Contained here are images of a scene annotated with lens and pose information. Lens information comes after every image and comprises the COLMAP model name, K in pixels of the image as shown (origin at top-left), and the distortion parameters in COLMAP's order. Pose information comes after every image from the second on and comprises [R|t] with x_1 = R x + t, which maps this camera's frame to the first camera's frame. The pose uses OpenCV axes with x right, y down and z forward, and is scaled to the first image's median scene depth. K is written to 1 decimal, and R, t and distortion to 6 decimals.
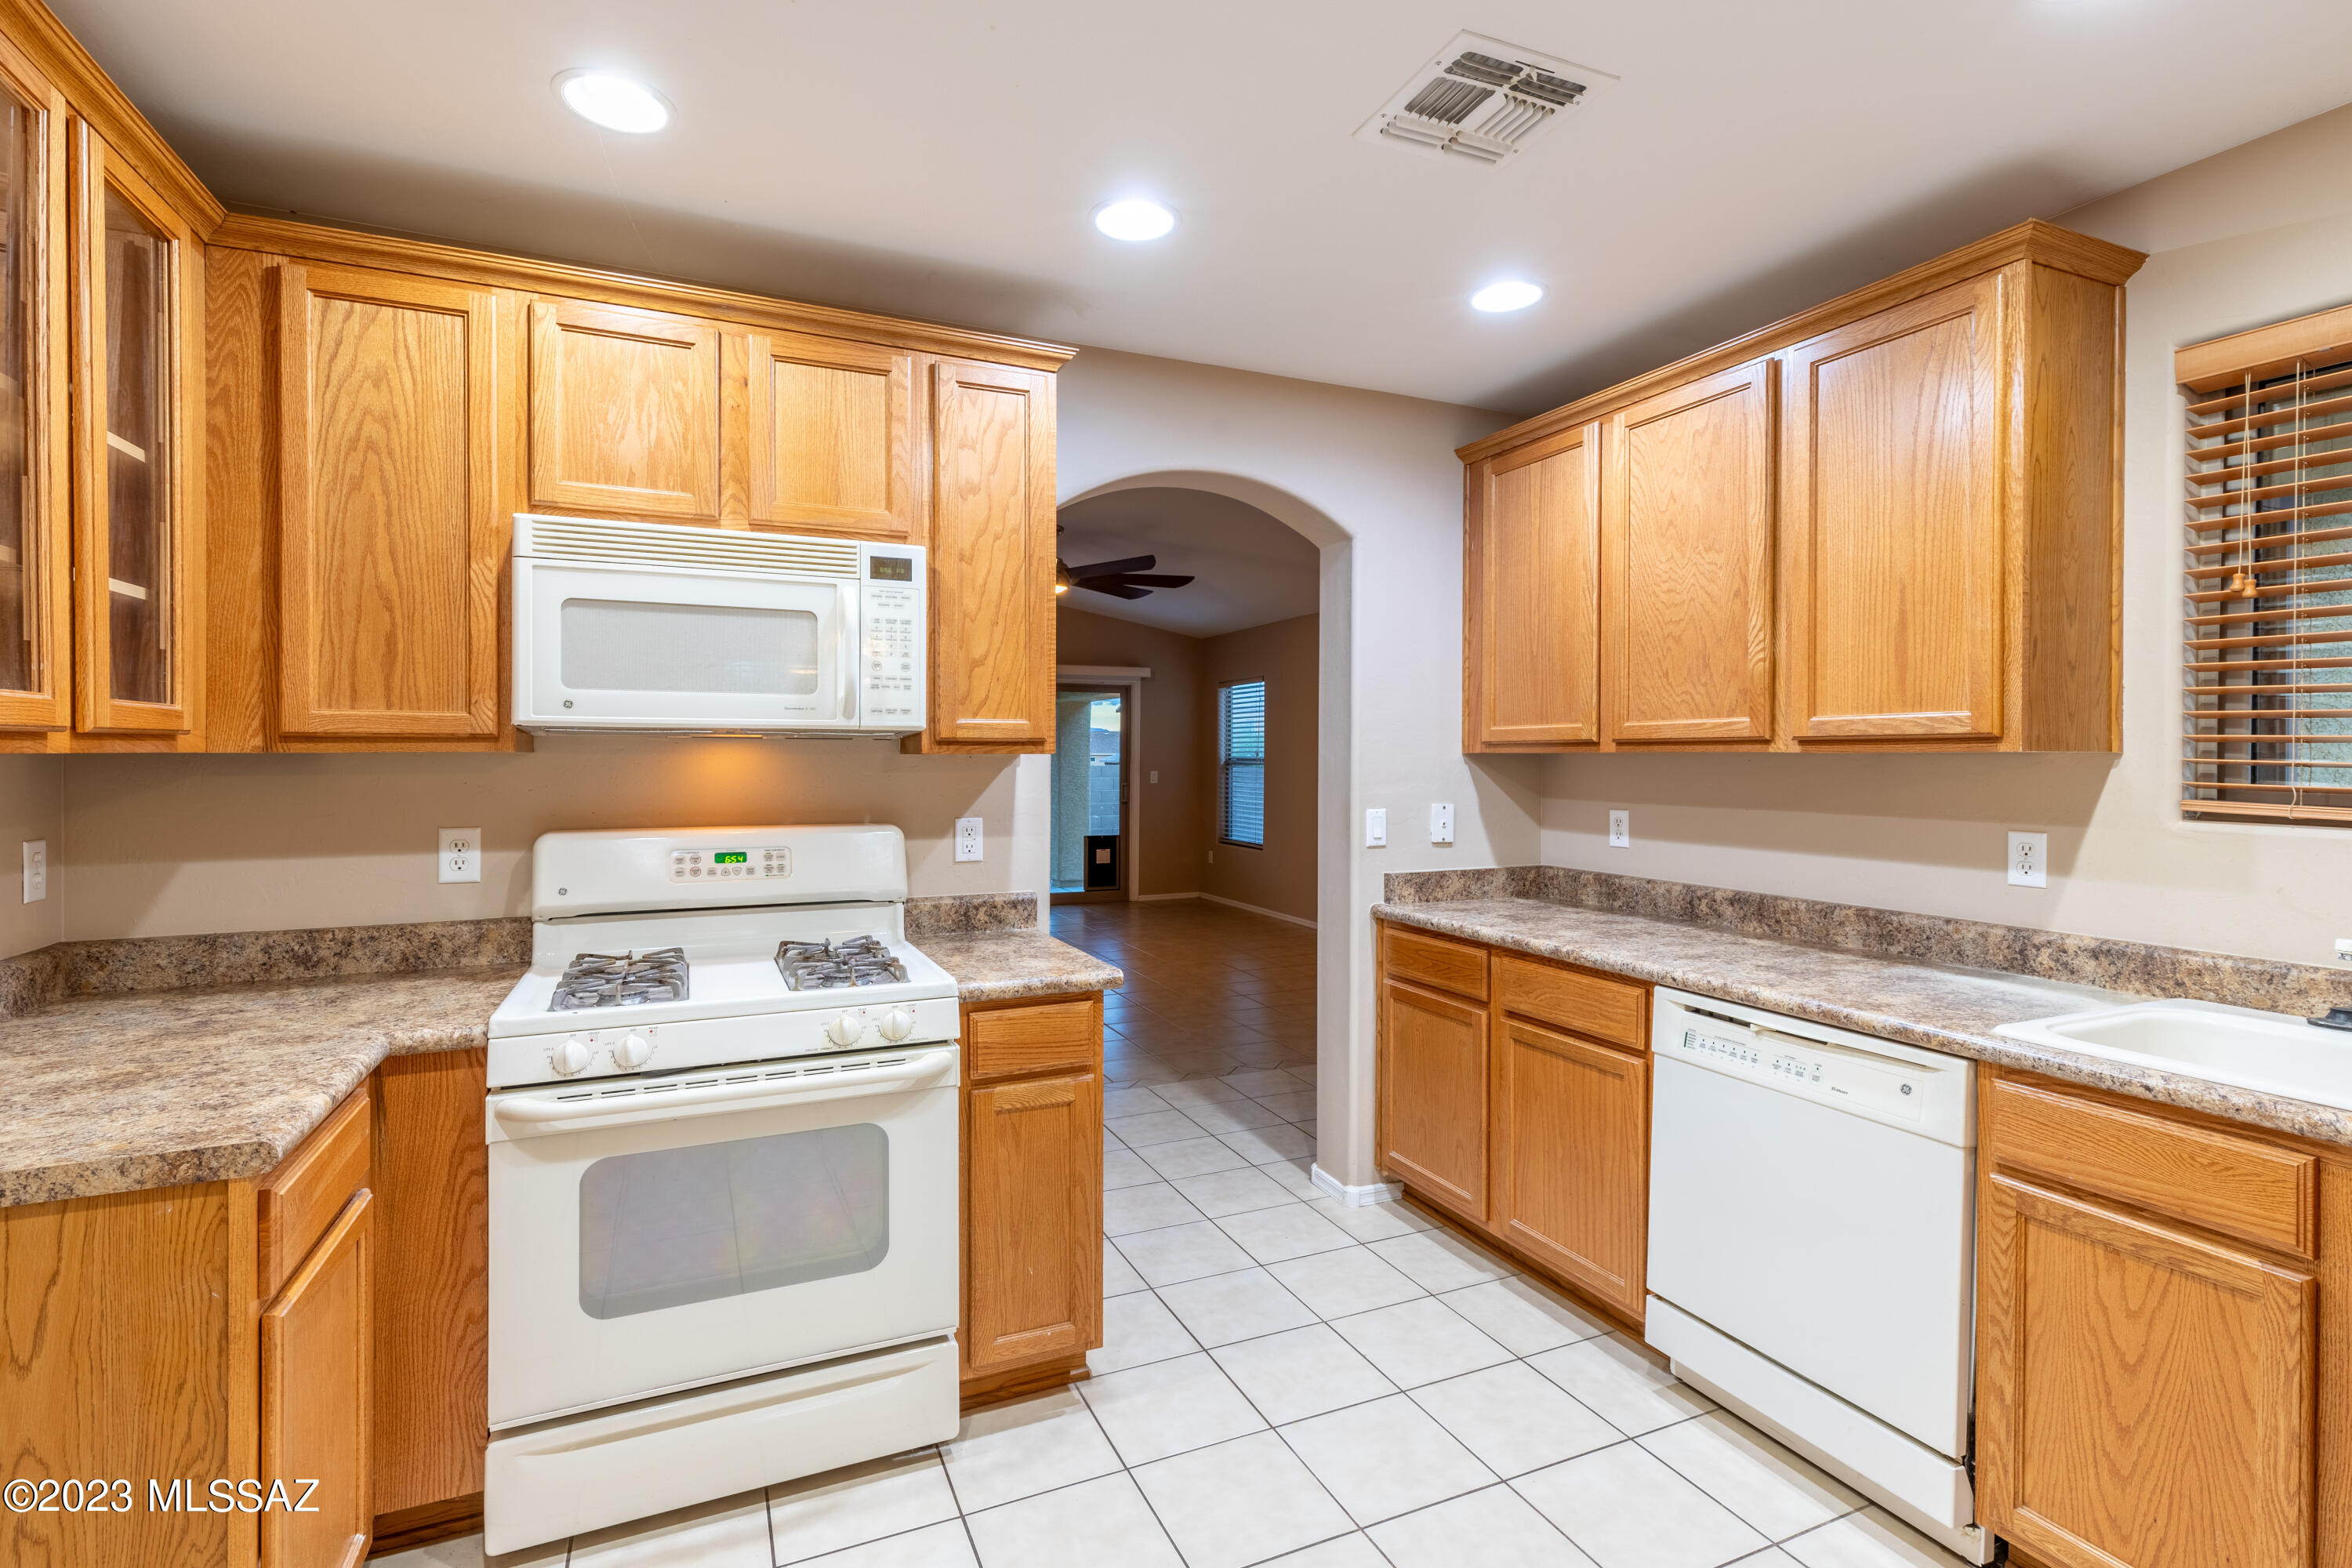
lens RADIAL K [[1075.6, 0, 1162.4], [0, 1075.6, 762.2], [0, 0, 1]] dist [0.002884, -0.000138]
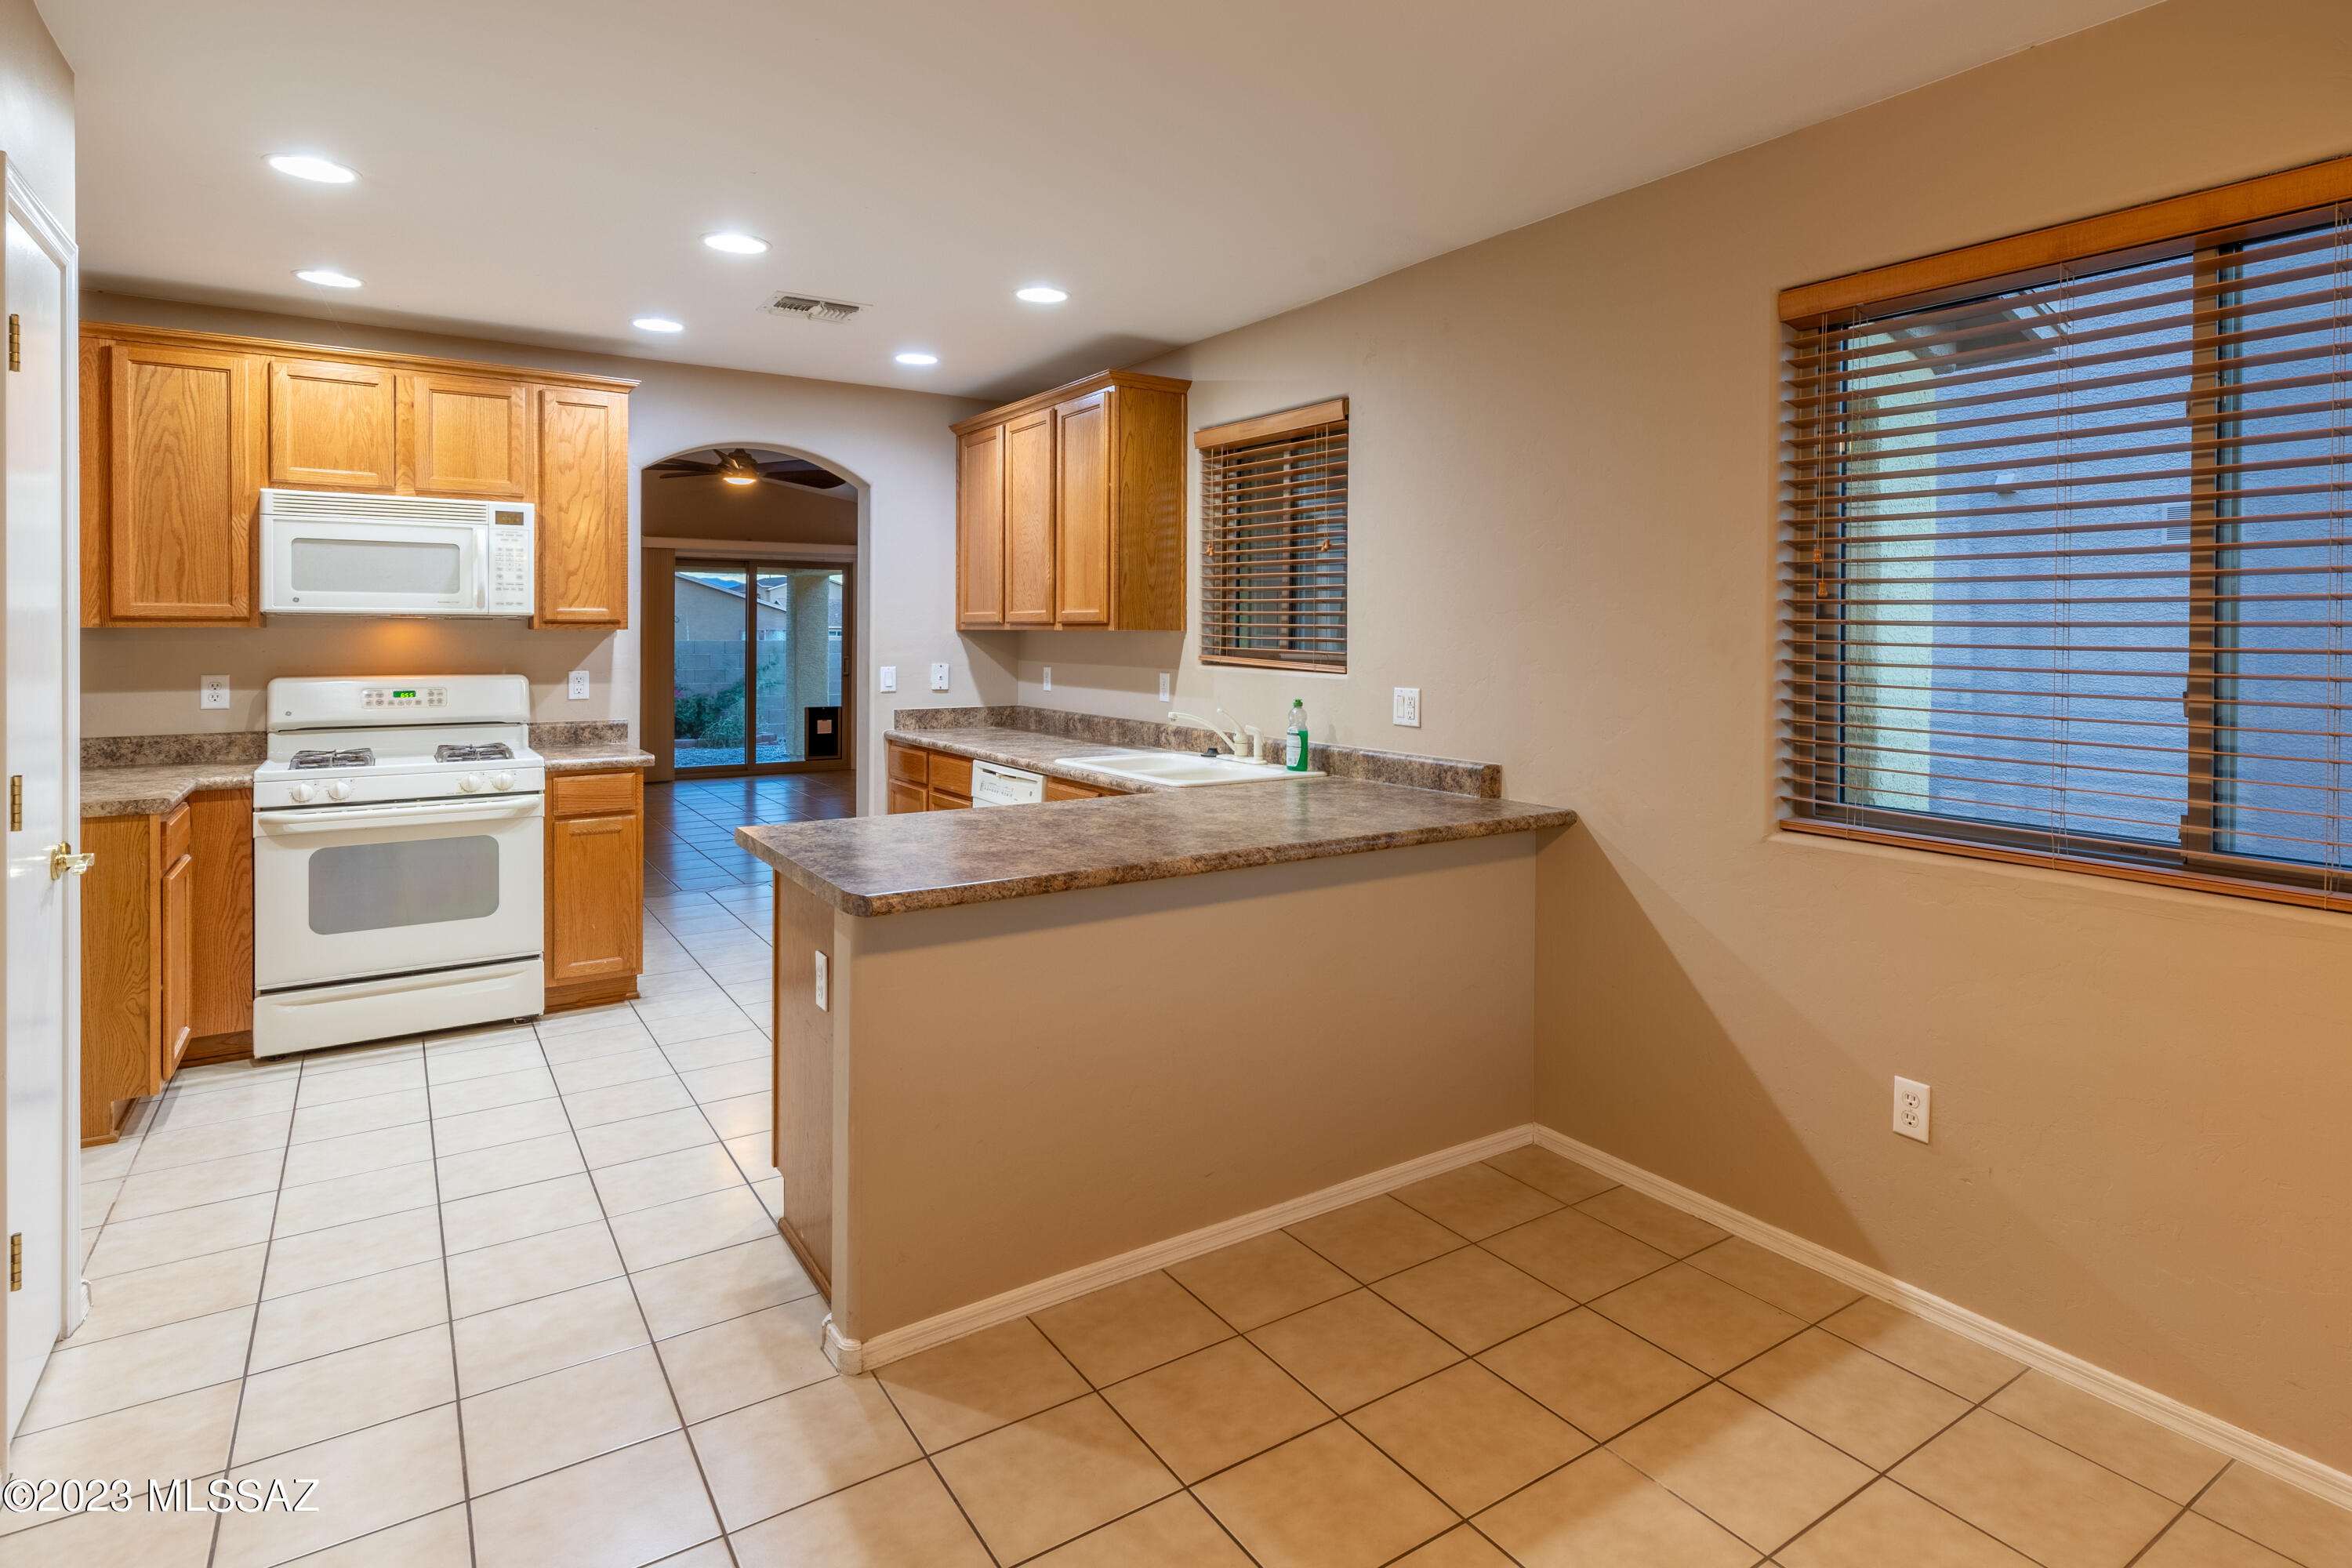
lens RADIAL K [[1135.6, 0, 1172.7], [0, 1135.6, 645.6], [0, 0, 1]] dist [-0.003451, 0.000449]
pose [[0.981377, 0.001090, 0.192090, 0.439226], [-0.002444, 0.999974, 0.006813, 0.003216], [-0.192078, -0.007156, 0.981354, -0.968379]]
